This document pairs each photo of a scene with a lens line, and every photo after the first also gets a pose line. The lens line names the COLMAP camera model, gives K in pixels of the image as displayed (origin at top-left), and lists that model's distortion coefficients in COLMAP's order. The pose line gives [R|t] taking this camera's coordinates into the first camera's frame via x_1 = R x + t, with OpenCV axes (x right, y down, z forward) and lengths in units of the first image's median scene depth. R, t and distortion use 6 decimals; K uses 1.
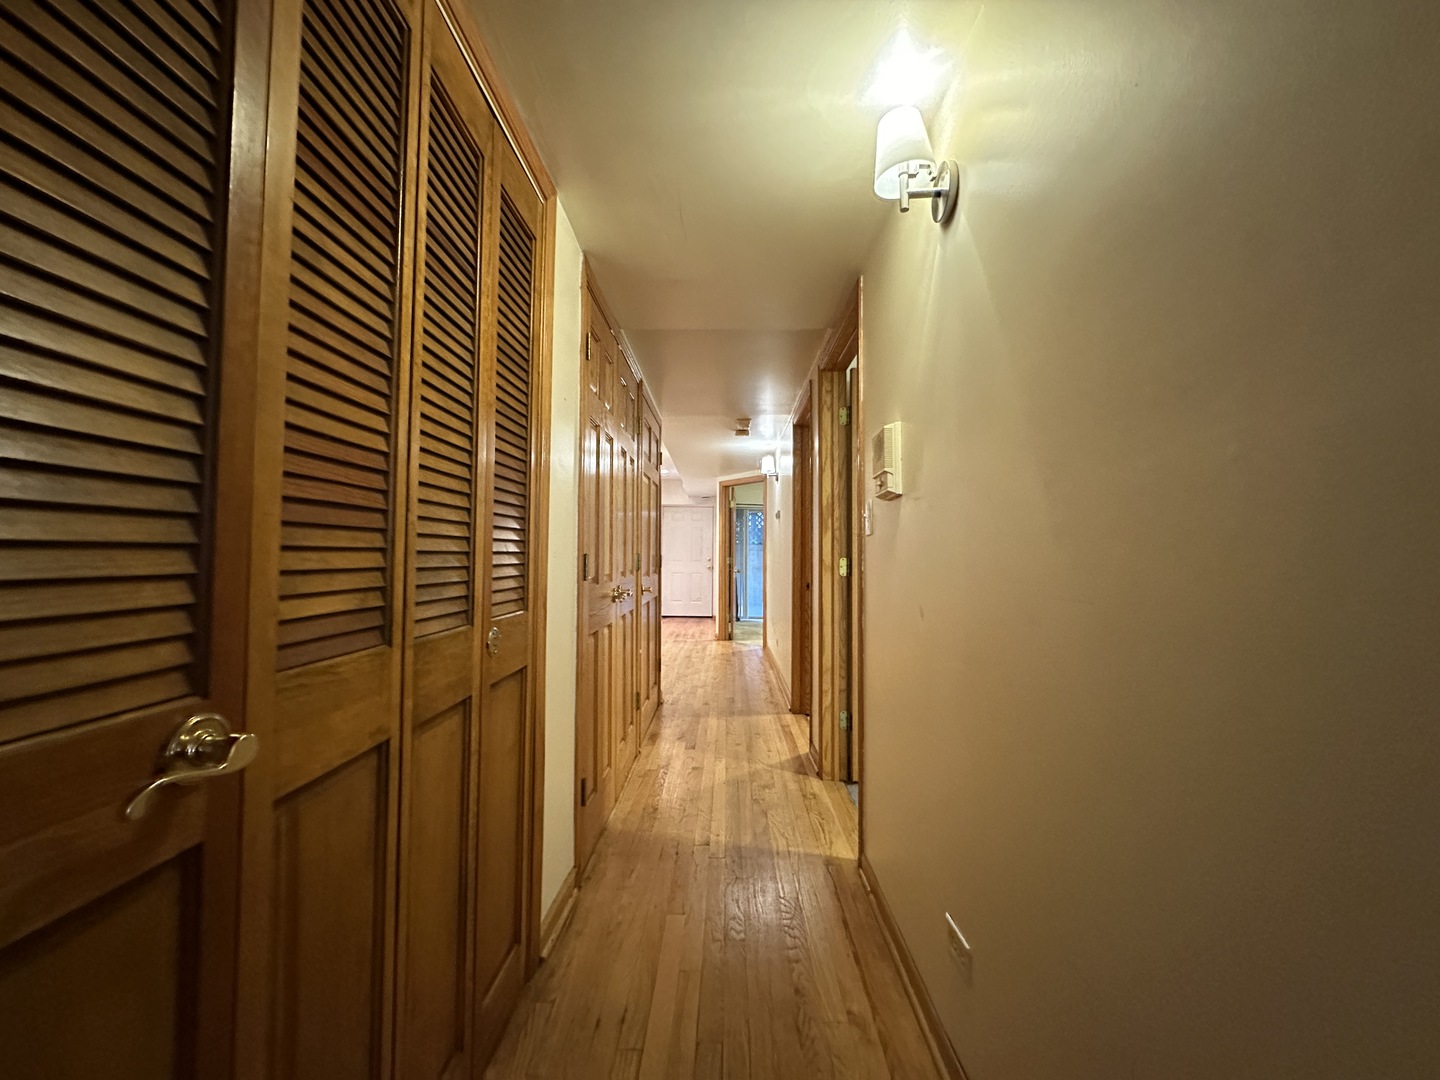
lens RADIAL K [[571.9, 0, 724.1], [0, 571.9, 540.3], [0, 0, 1]] dist [-0.004260, 0.000634]
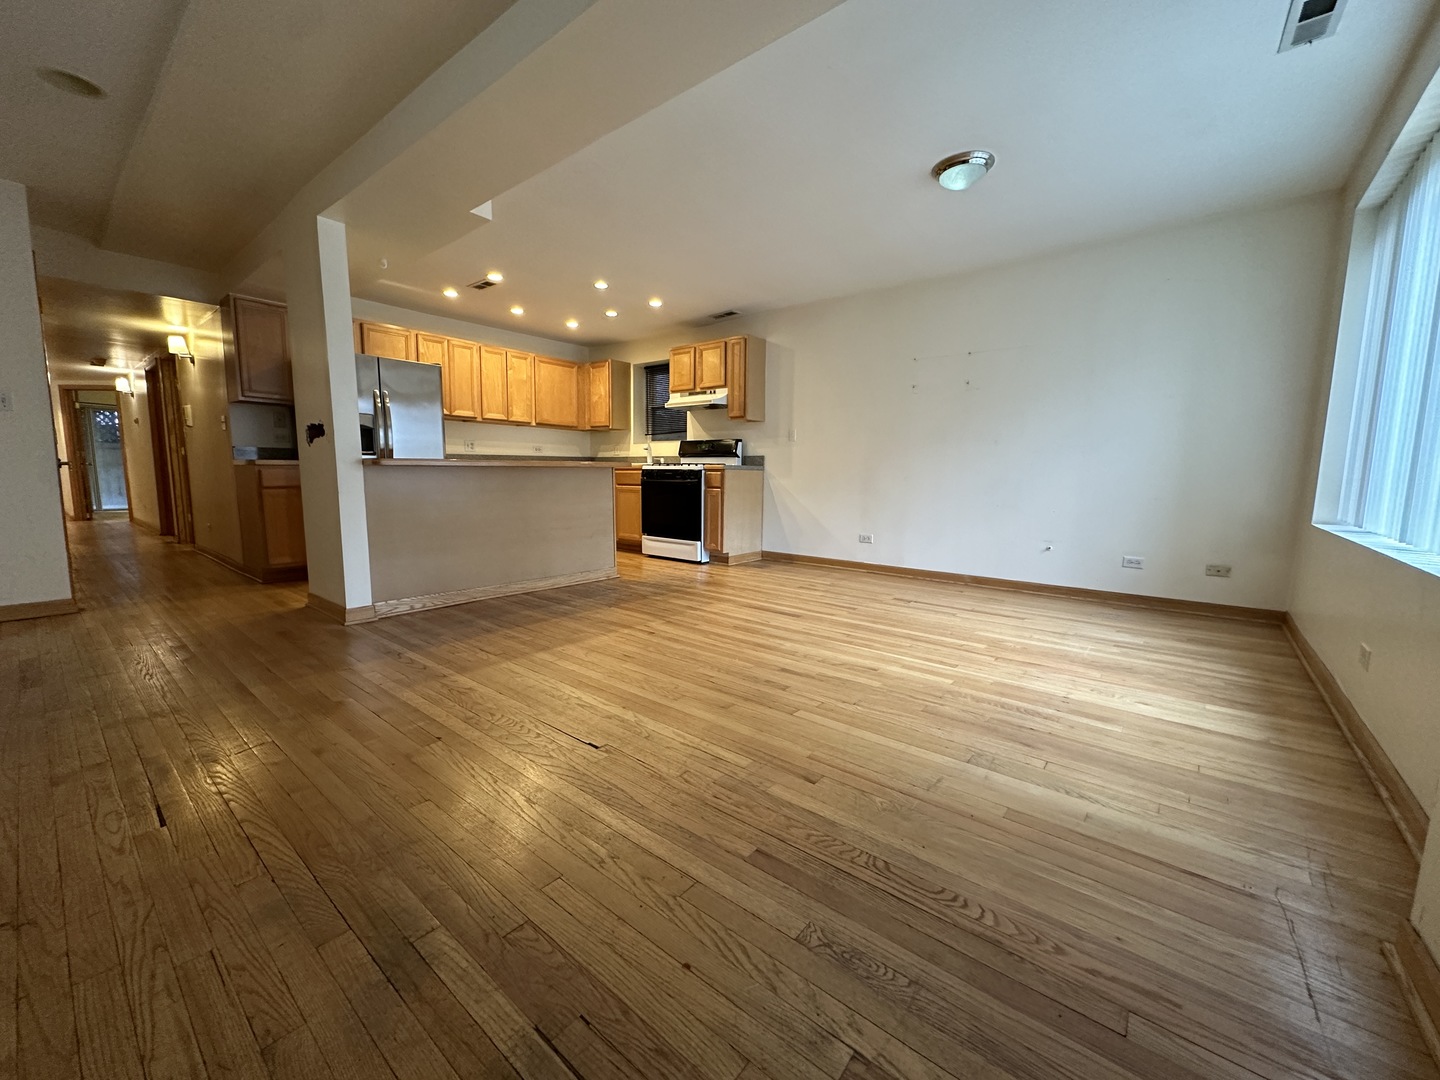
lens RADIAL K [[571.9, 0, 720.1], [0, 571.9, 541.3], [0, 0, 1]] dist [-0.004260, 0.000634]
pose [[0.630056, -0.097155, 0.770448, -0.122294], [-0.026407, 0.988889, 0.146295, 0.007550], [-0.776101, -0.112519, 0.620489, -1.130657]]
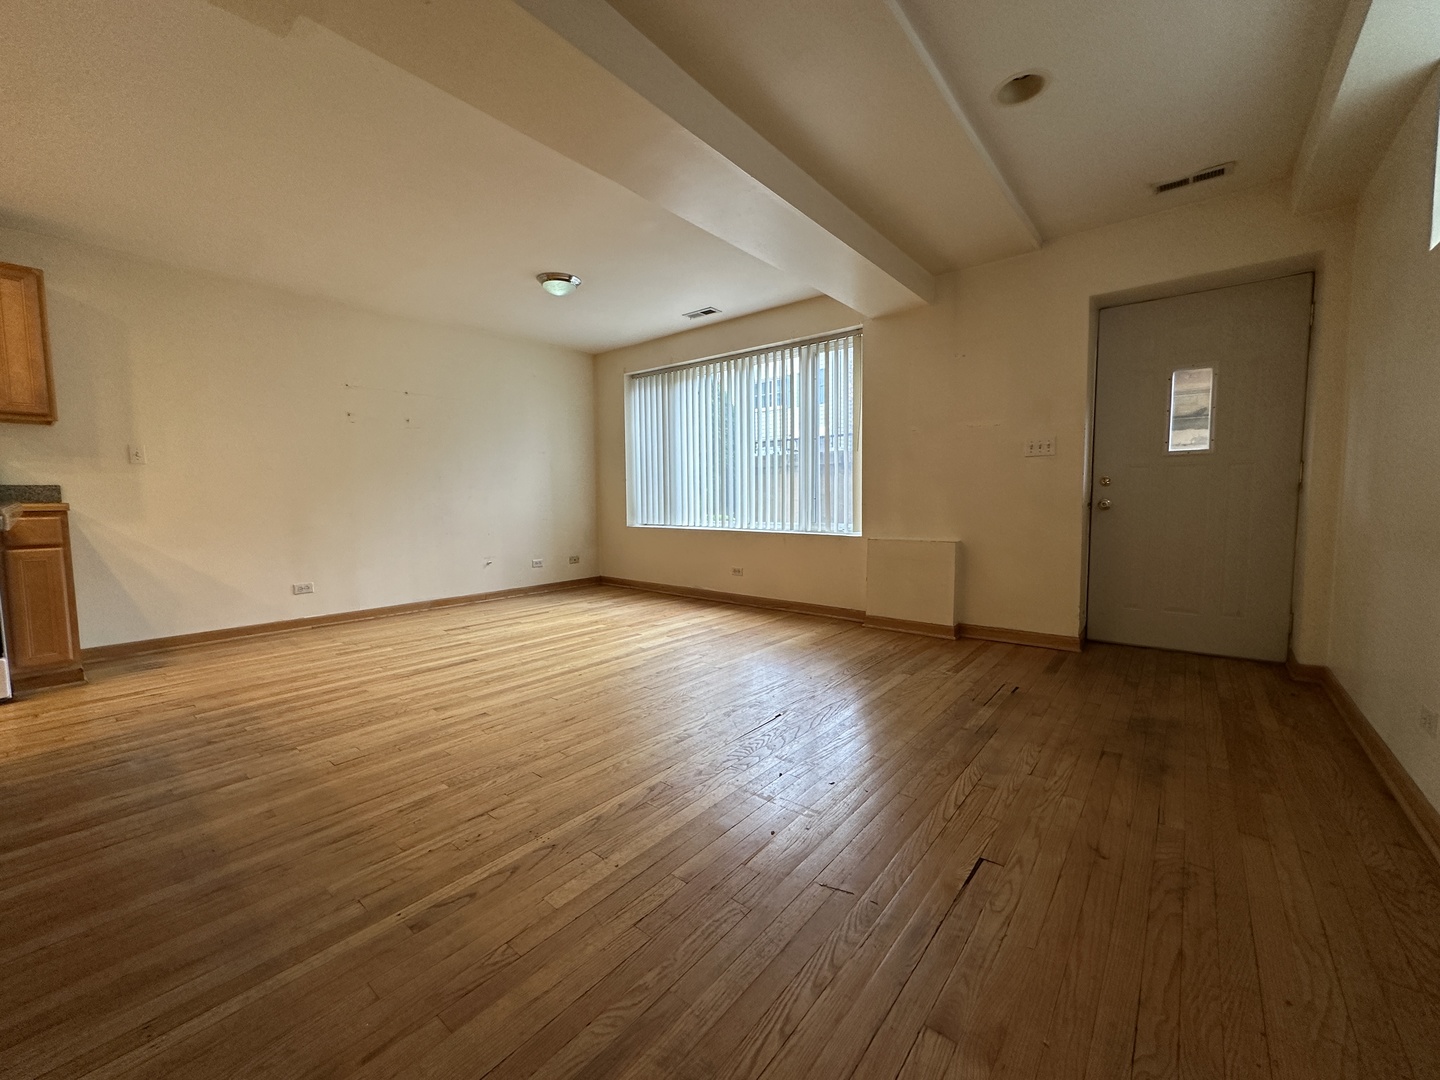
lens RADIAL K [[571.9, 0, 720.9], [0, 571.9, 539.1], [0, 0, 1]] dist [-0.004260, 0.000634]
pose [[-0.776071, -0.049083, 0.628732, -0.163405], [-0.015607, 0.998156, 0.058658, 0.013999], [-0.630452, 0.035710, -0.775406, -0.483418]]
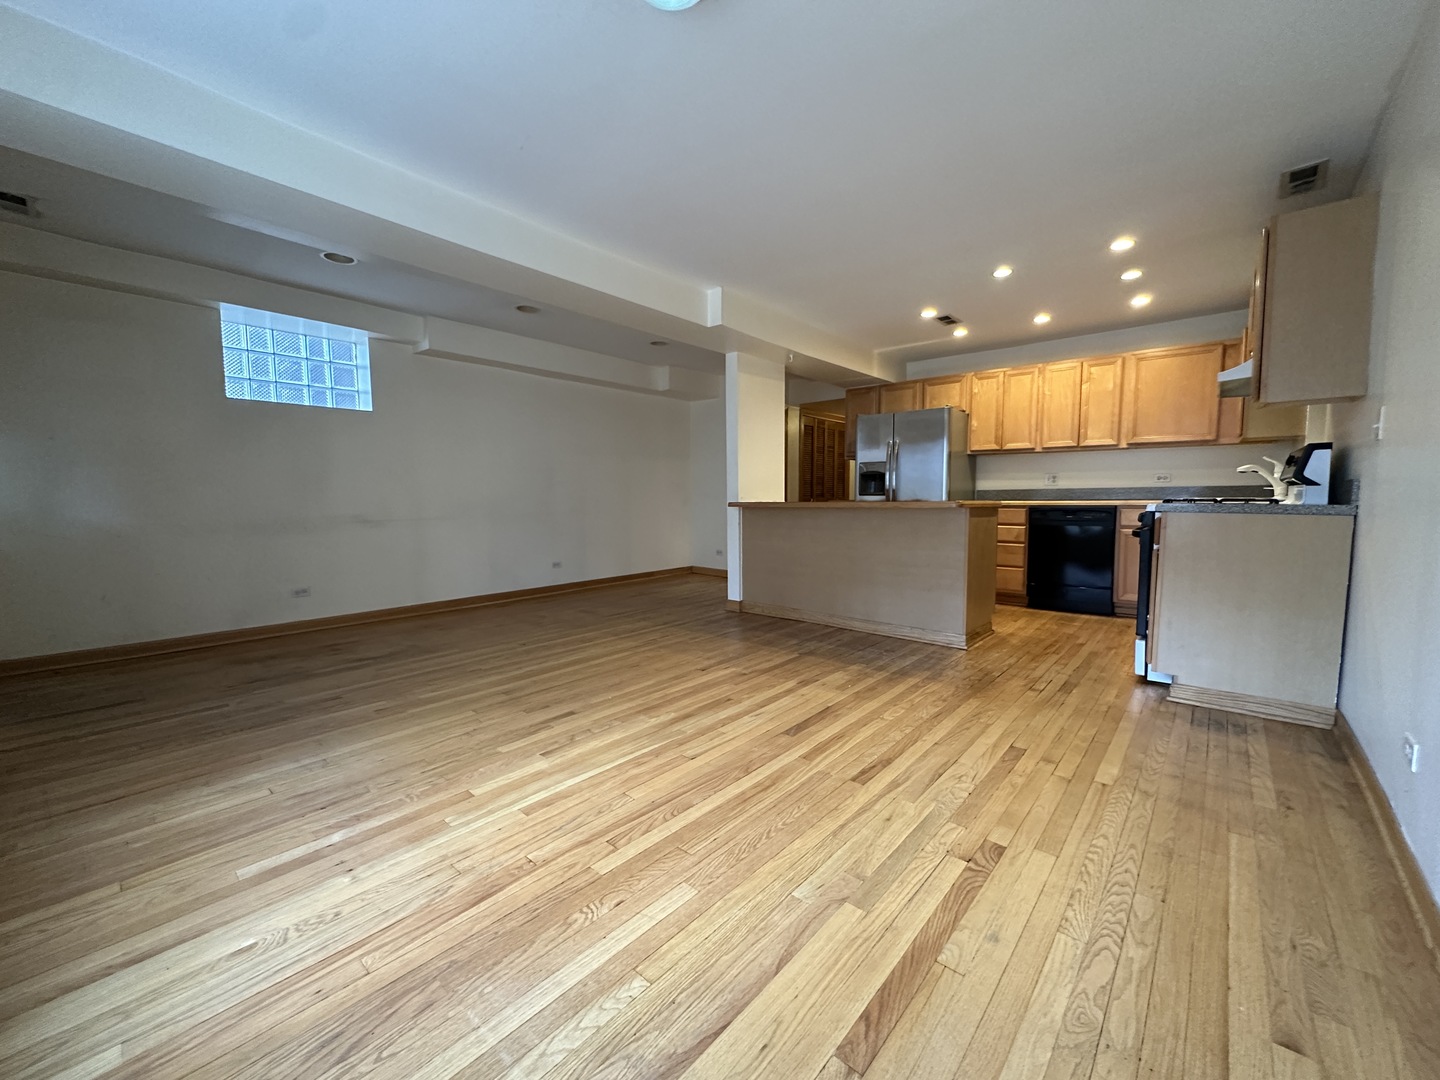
lens RADIAL K [[571.9, 0, 719.4], [0, 571.9, 542.4], [0, 0, 1]] dist [-0.004260, 0.000634]
pose [[0.754298, 0.039713, -0.655330, 0.689274], [0.031518, 0.994828, 0.096564, -0.006100], [0.655775, -0.093492, 0.749145, -1.156748]]
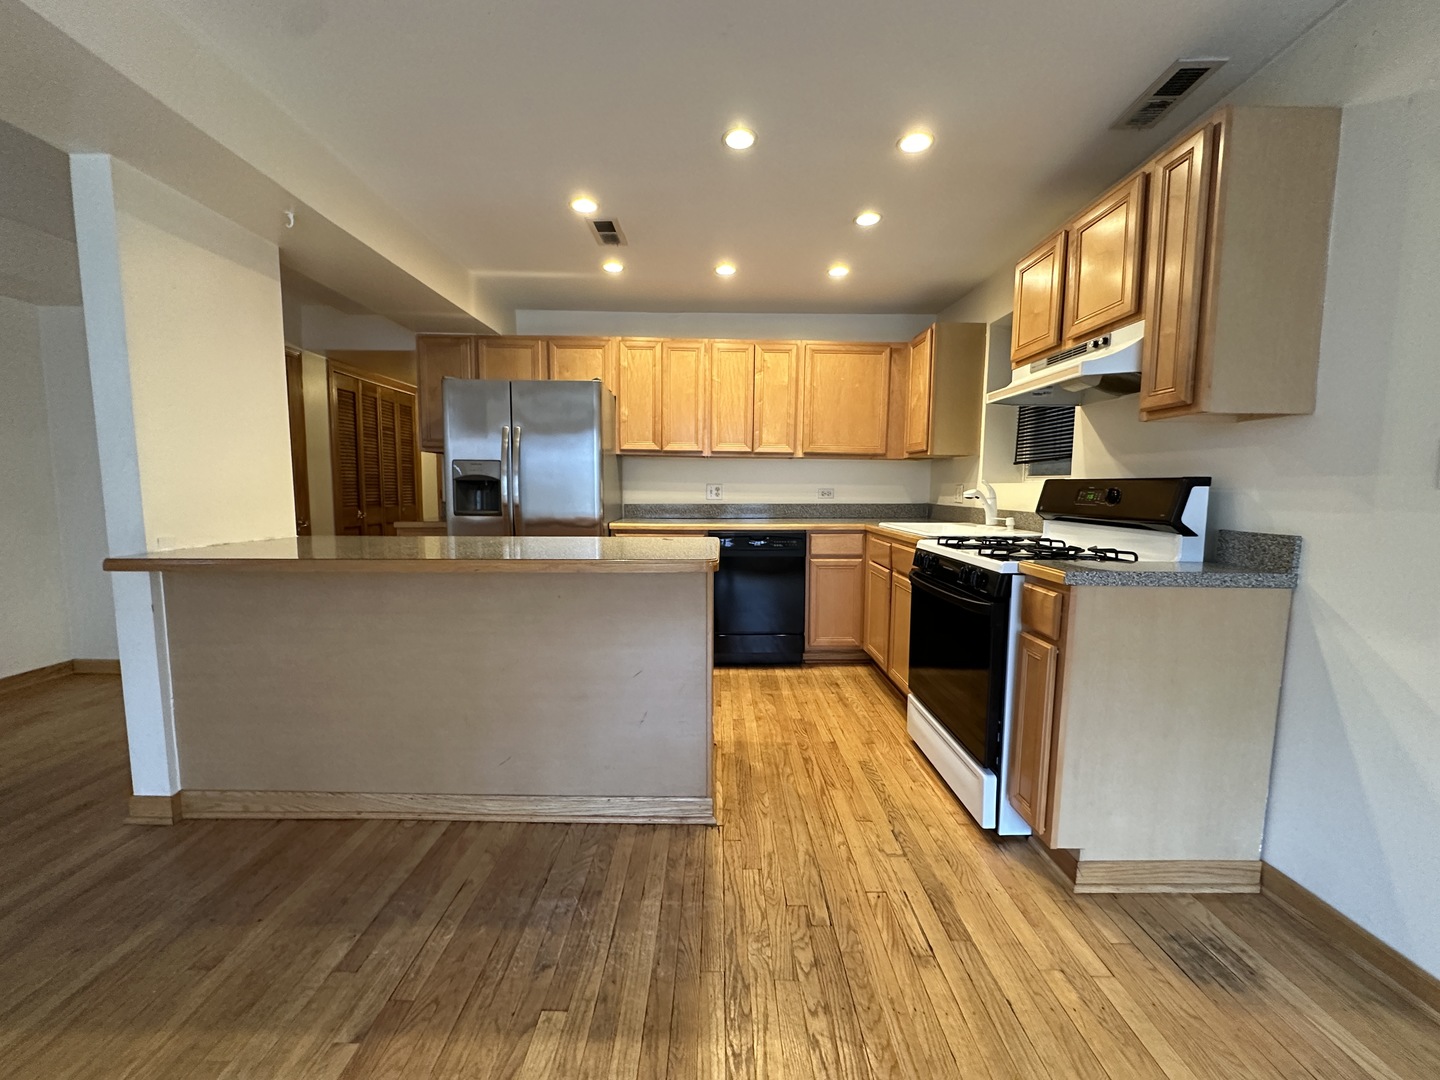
lens RADIAL K [[571.9, 0, 719.9], [0, 571.9, 541.5], [0, 0, 1]] dist [-0.004260, 0.000634]
pose [[0.999960, -0.003485, 0.008221, 0.466976], [0.002426, 0.992104, 0.125397, -0.031921], [-0.008593, -0.125372, 0.992073, -0.803209]]
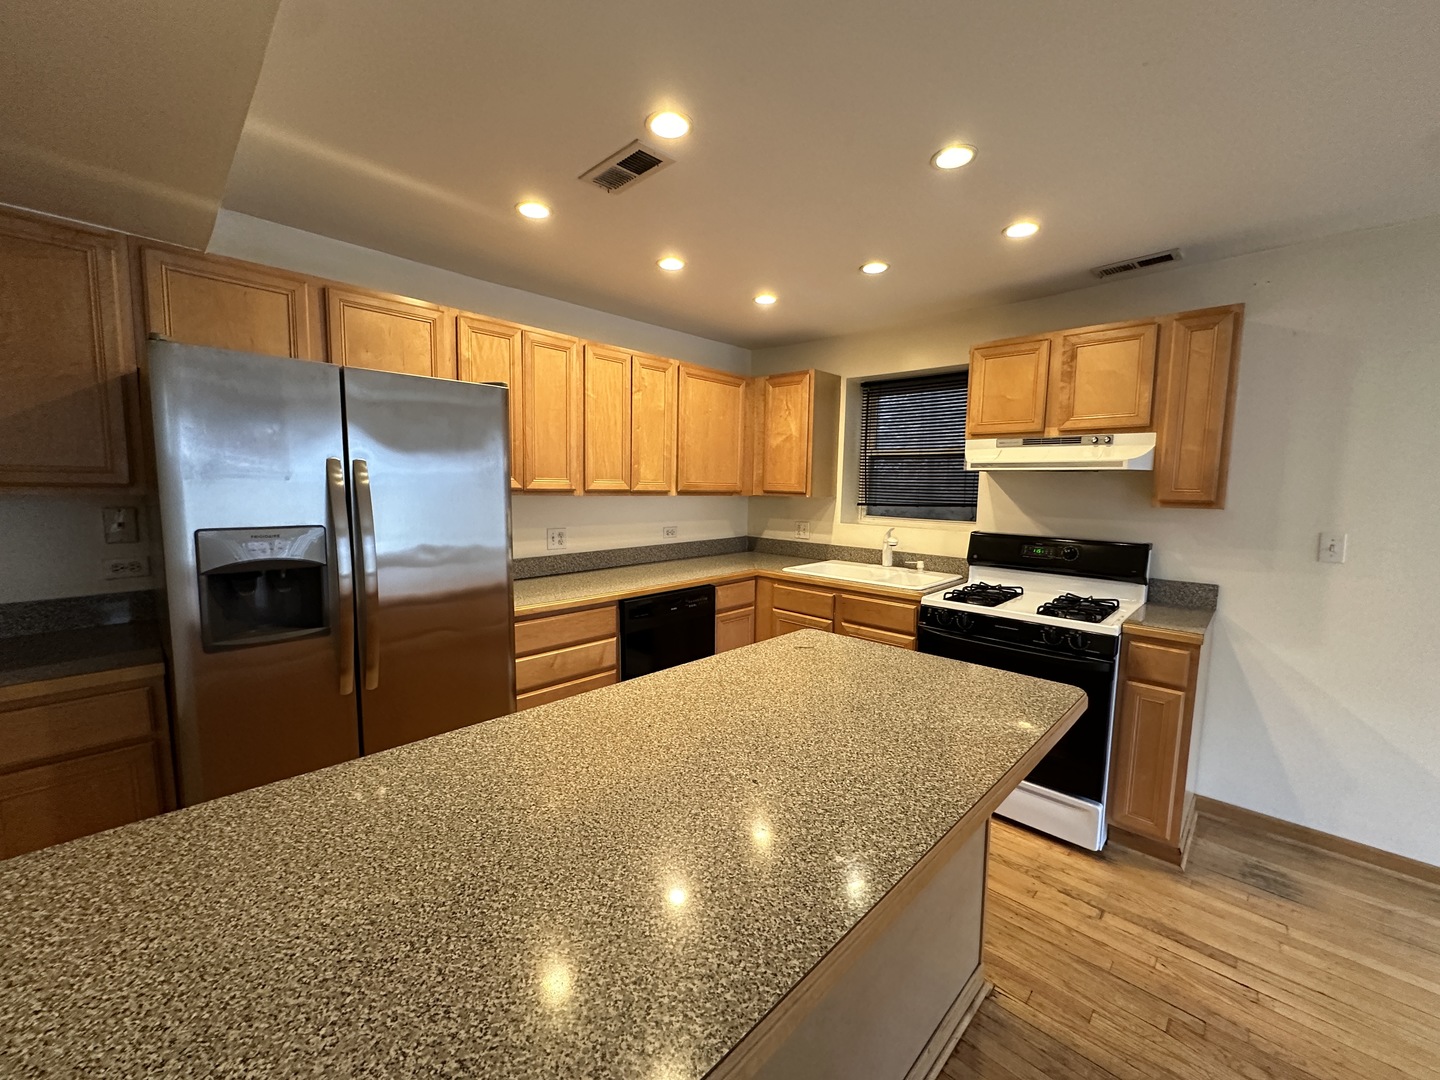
lens RADIAL K [[571.9, 0, 719.7], [0, 571.9, 540.8], [0, 0, 1]] dist [-0.004260, 0.000634]
pose [[0.696008, -0.073227, 0.714290, 0.158249], [-0.029105, 0.991092, 0.129964, -0.080993], [-0.717444, -0.111245, 0.687677, -0.535974]]
